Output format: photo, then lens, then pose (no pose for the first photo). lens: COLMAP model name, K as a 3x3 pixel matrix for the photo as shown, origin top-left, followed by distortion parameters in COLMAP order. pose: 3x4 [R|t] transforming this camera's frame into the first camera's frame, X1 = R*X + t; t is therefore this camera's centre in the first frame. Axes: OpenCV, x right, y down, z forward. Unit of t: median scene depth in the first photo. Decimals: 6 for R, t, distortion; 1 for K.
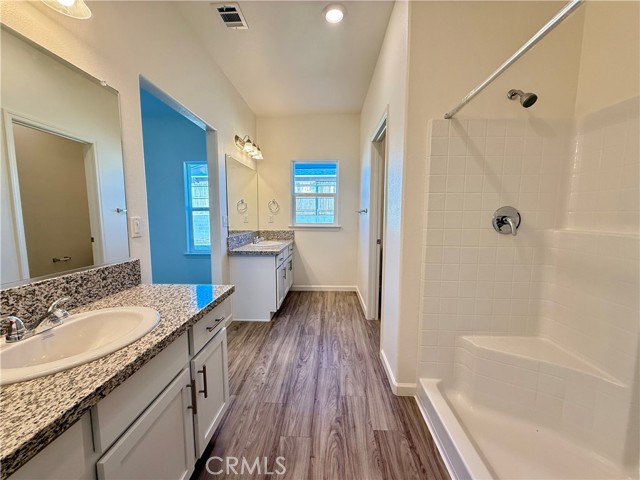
lens RADIAL K [[253.3, 0, 318.1], [0, 253.3, 239.4], [0, 0, 1]] dist [-0.001316, 0.000034]
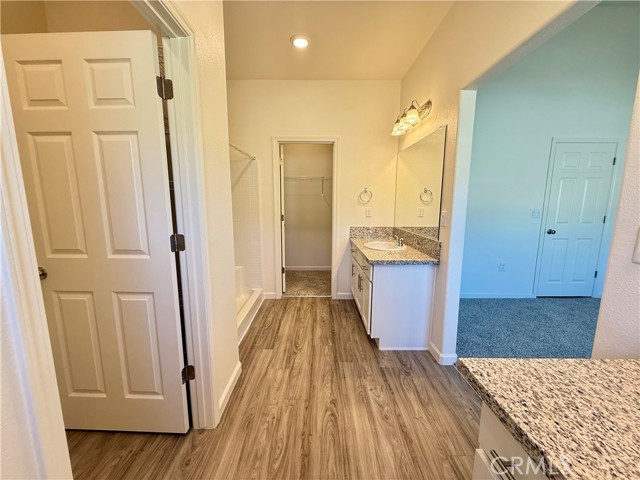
lens RADIAL K [[253.3, 0, 318.1], [0, 253.3, 239.4], [0, 0, 1]] dist [-0.001316, 0.000034]
pose [[-0.999066, 0.003269, -0.043075, 0.008267], [-0.007377, 0.969576, 0.244680, -0.209149], [0.042564, 0.244770, -0.968647, 1.806329]]
